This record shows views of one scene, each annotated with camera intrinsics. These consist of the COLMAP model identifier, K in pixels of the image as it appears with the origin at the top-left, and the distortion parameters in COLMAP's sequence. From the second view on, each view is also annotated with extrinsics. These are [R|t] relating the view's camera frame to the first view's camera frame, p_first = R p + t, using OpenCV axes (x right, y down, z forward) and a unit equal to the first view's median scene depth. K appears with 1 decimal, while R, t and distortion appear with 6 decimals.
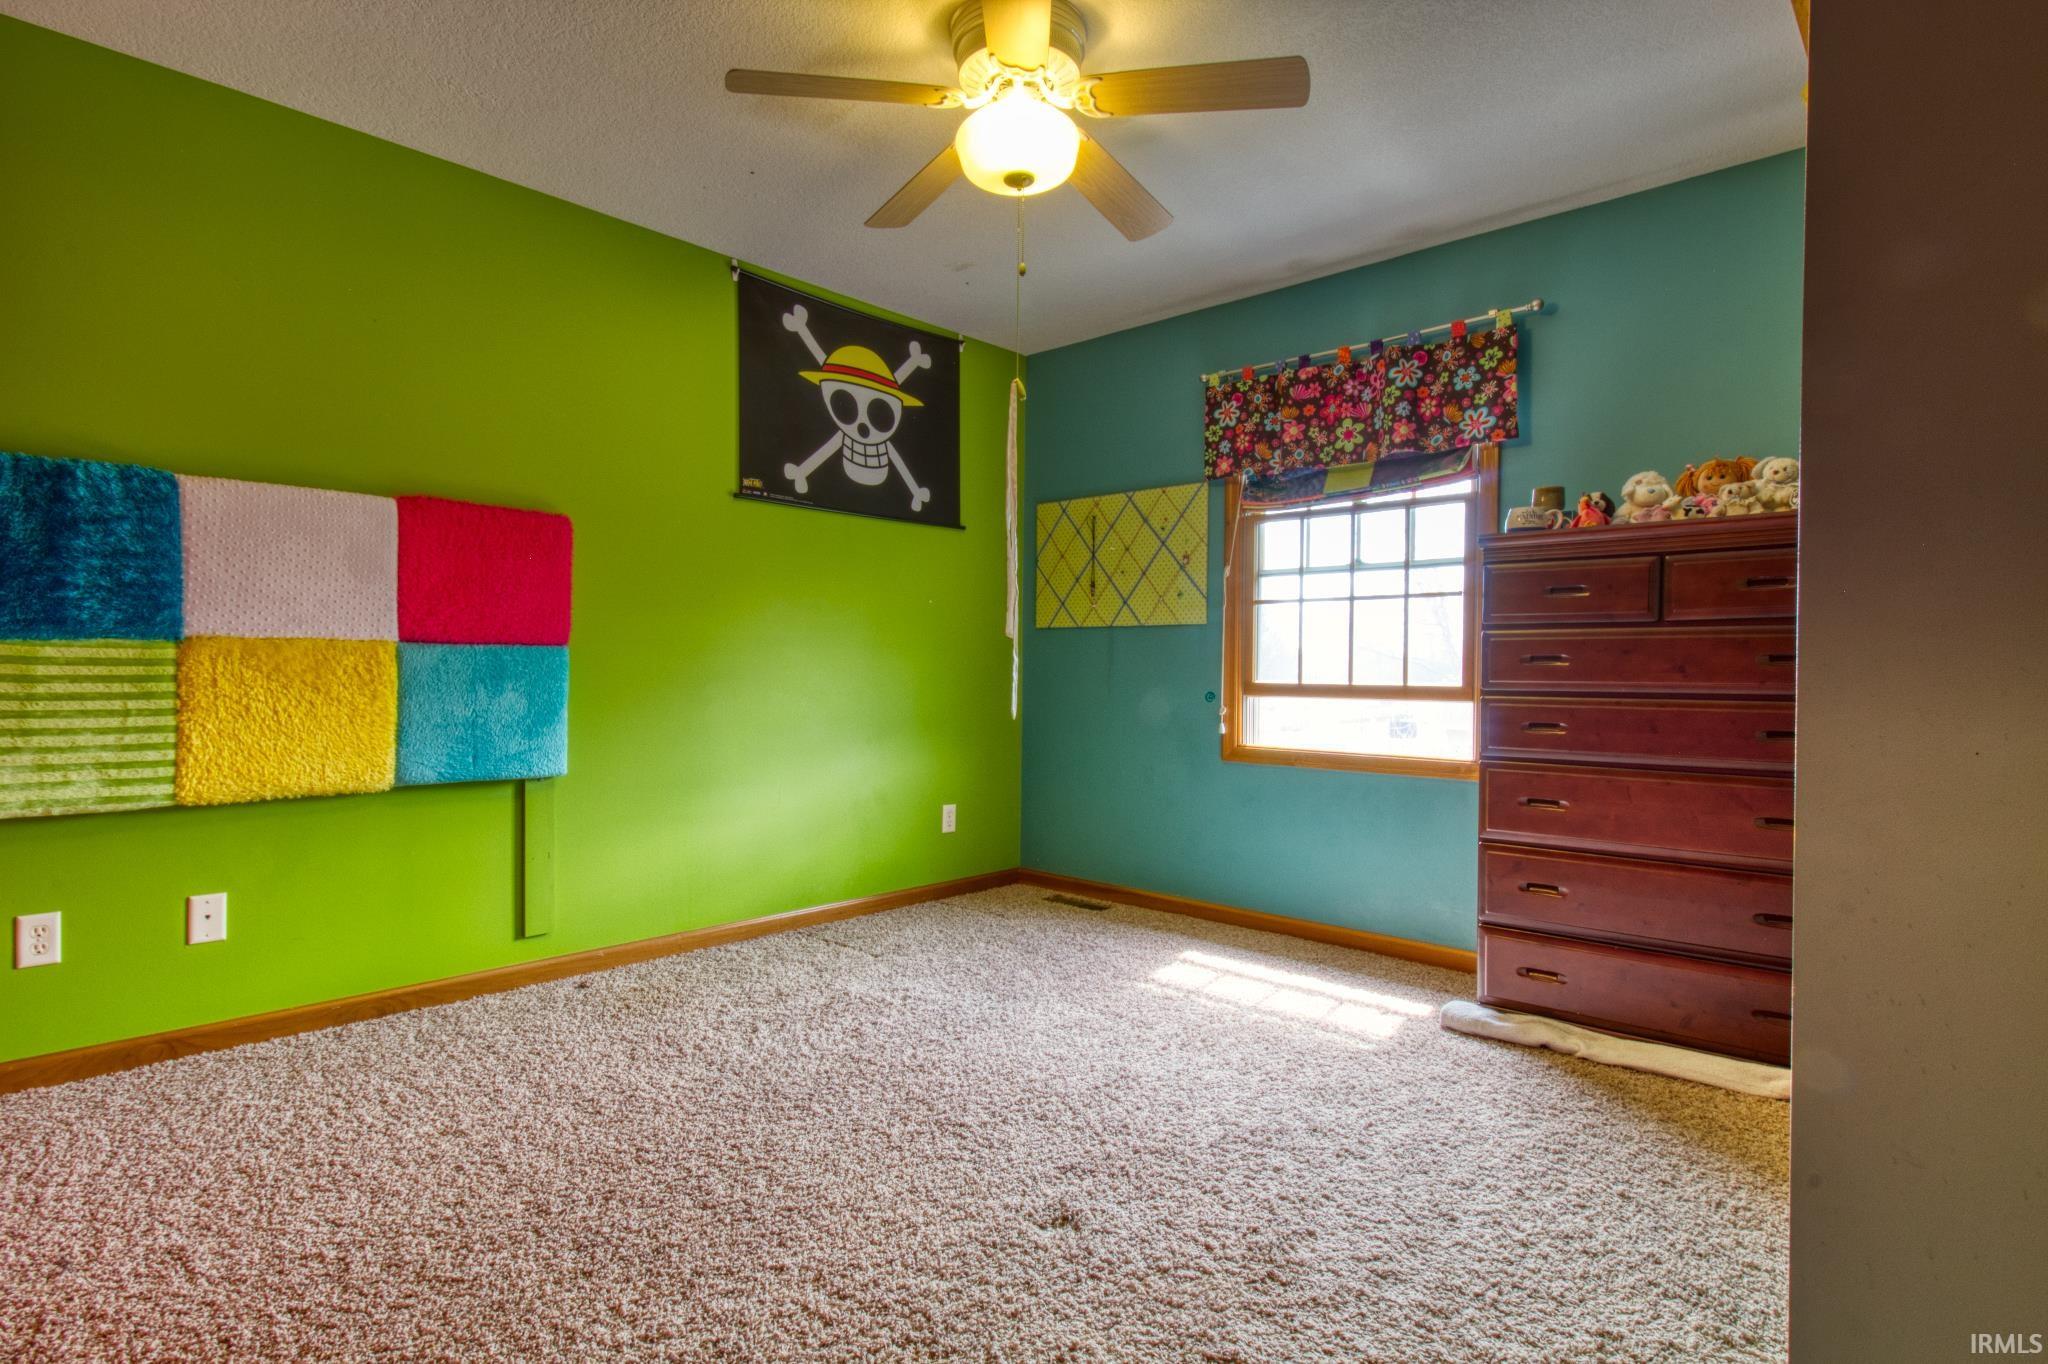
lens RADIAL K [[1062.7, 0, 1035.7], [0, 1062.7, 678.1], [0, 0, 1]] dist [-0.005189, -0.002629]
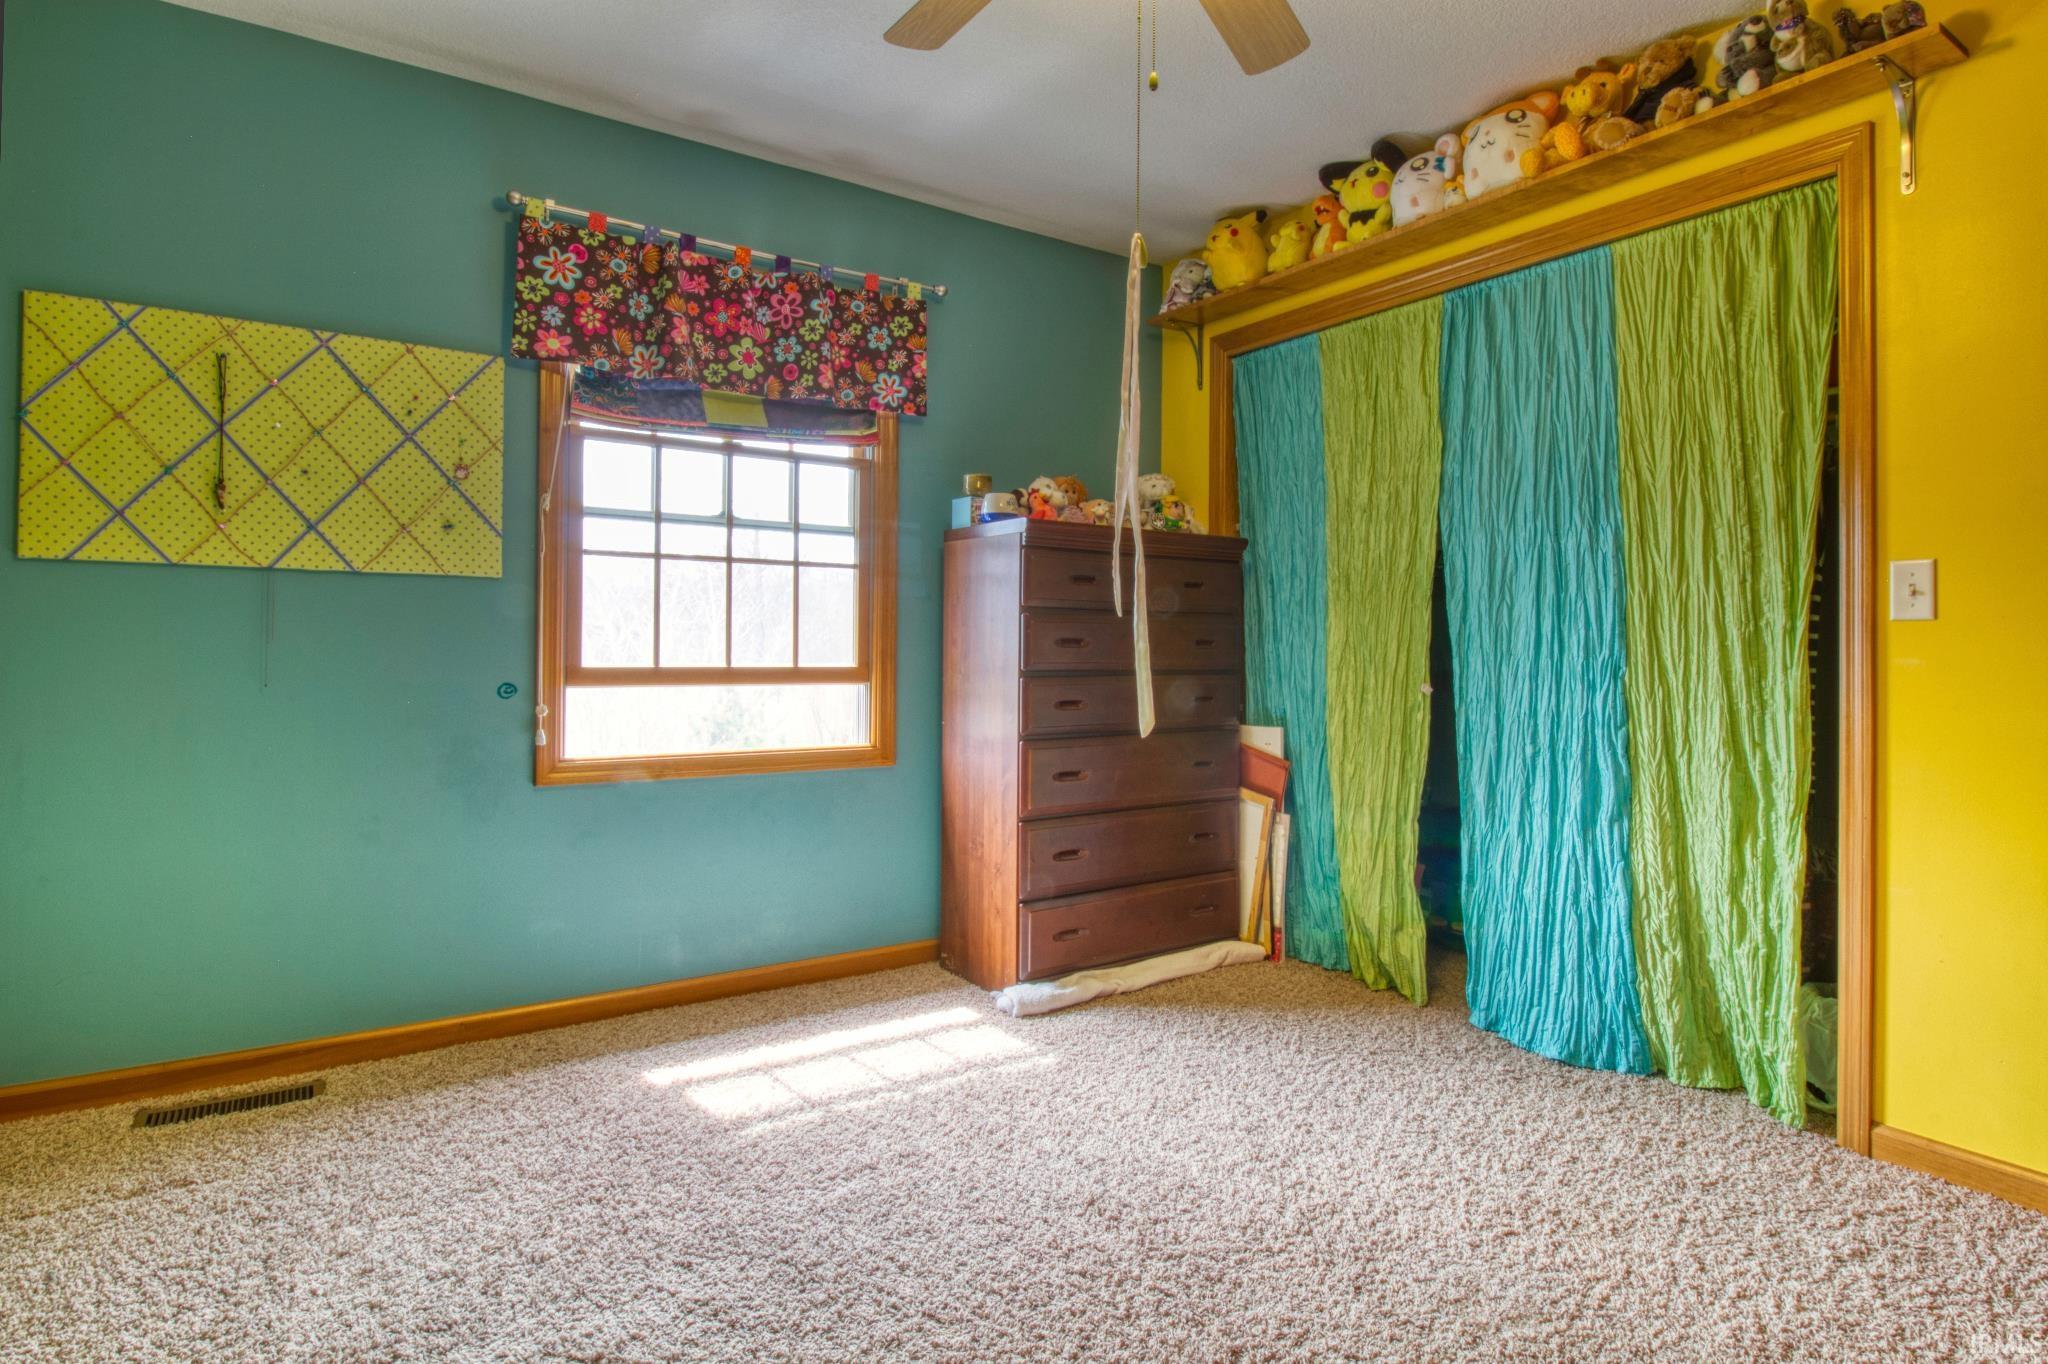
lens RADIAL K [[1062.7, 0, 1112.9], [0, 1062.7, 637.2], [0, 0, 1]] dist [-0.005189, -0.002629]
pose [[0.204065, 0.003234, 0.978952, -0.440399], [-0.000022, 0.999995, -0.003299, -0.014114], [-0.978957, 0.000652, 0.204064, 0.566331]]
